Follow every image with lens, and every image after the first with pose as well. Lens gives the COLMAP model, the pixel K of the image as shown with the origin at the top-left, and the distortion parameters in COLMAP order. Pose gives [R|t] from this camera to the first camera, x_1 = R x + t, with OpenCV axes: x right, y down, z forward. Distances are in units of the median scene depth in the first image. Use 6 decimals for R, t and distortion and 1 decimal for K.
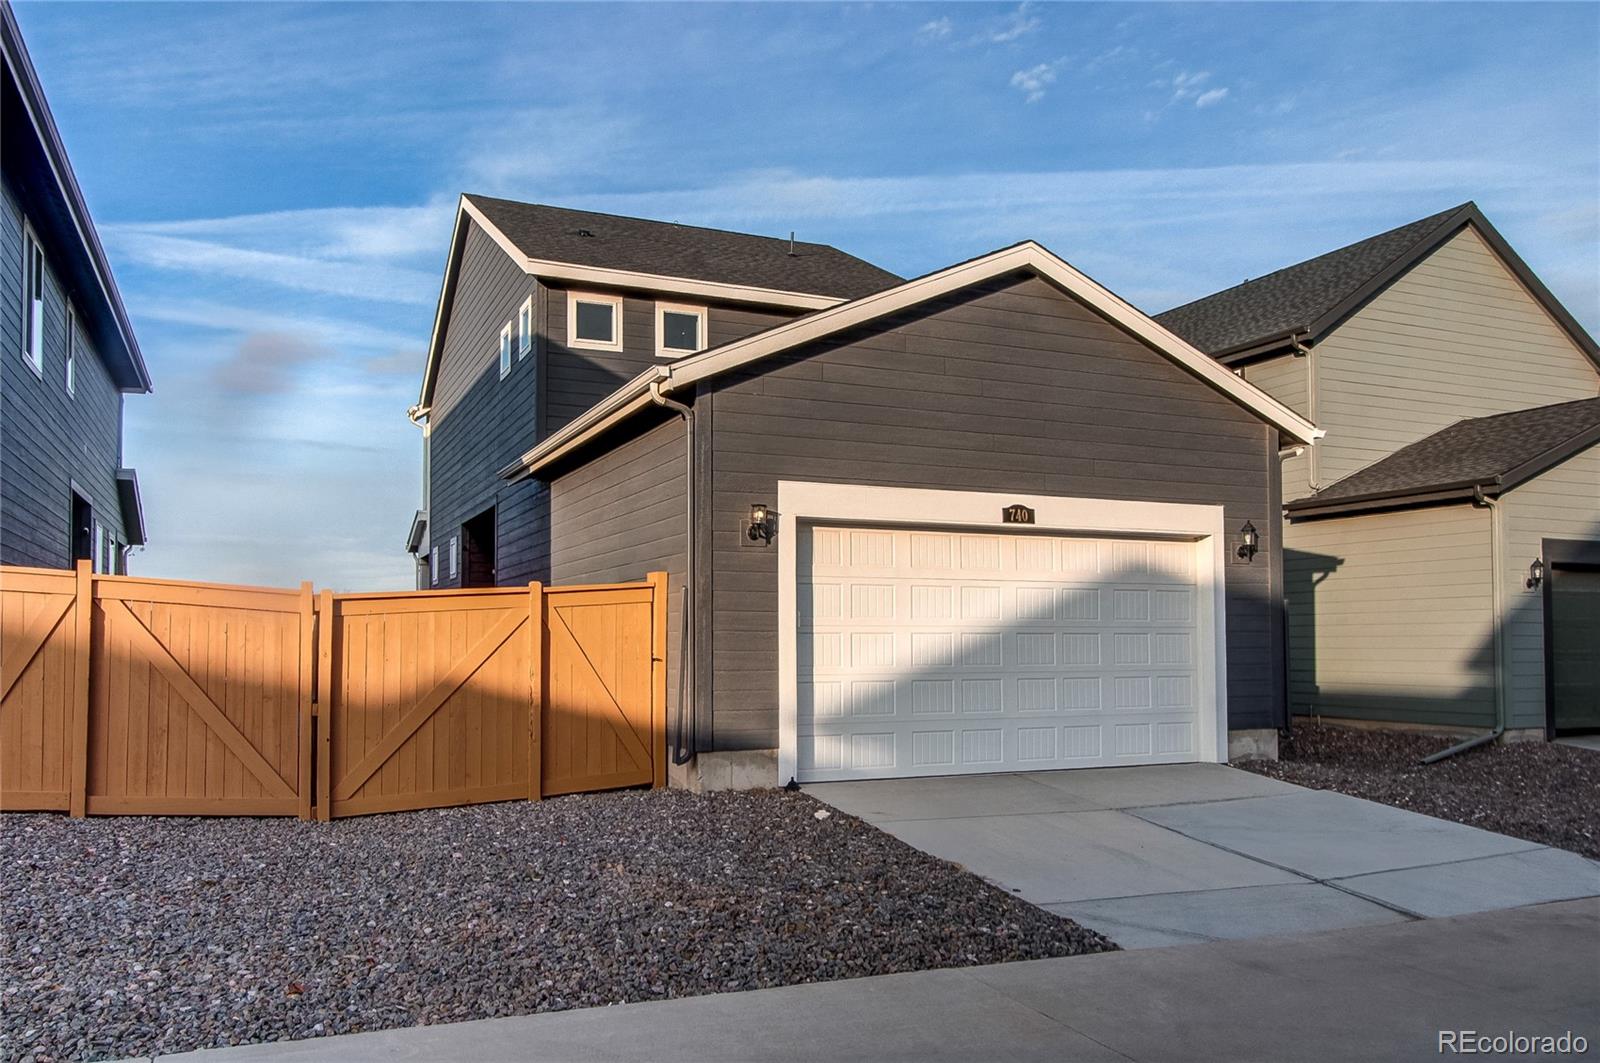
lens RADIAL K [[1201.2, 0, 799.8], [0, 1201.2, 591.3], [0, 0, 1]] dist [-0.006566, 0.002872]
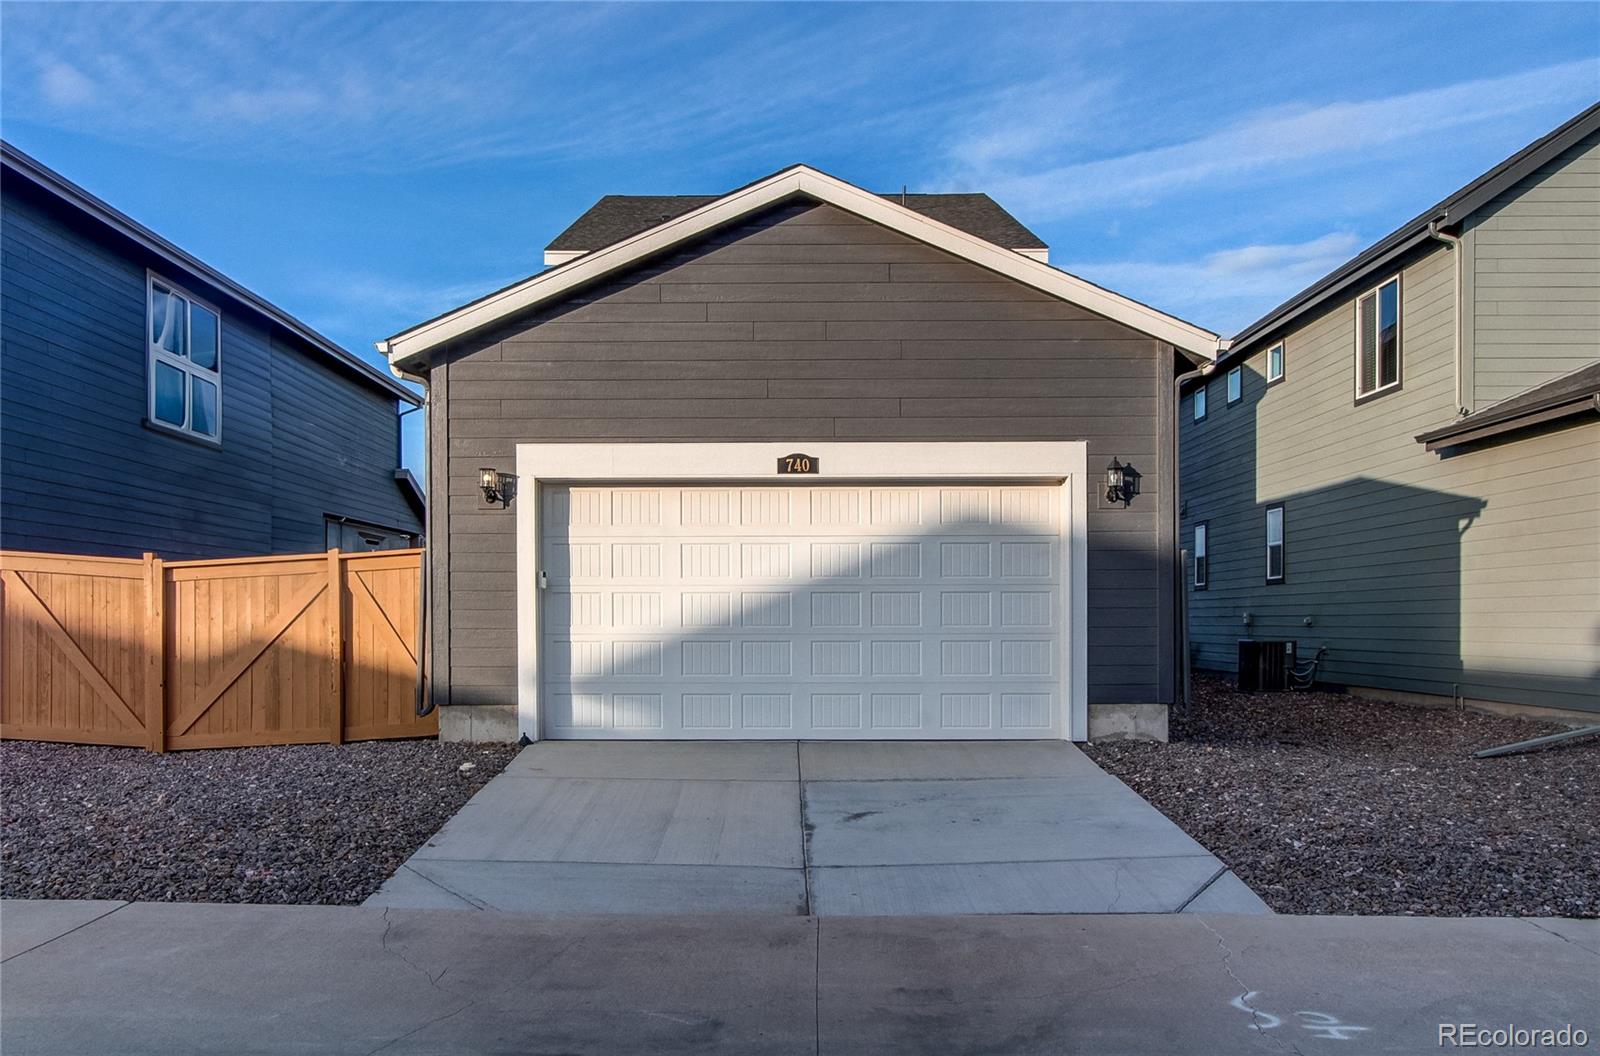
lens RADIAL K [[1186.6, 0, 798.2], [0, 1186.6, 620.3], [0, 0, 1]] dist [-0.010777, -0.000088]
pose [[0.913319, -0.001153, -0.407243, 0.559507], [0.018526, 0.999078, 0.038718, 0.021201], [0.406823, -0.042906, 0.912499, 0.157023]]
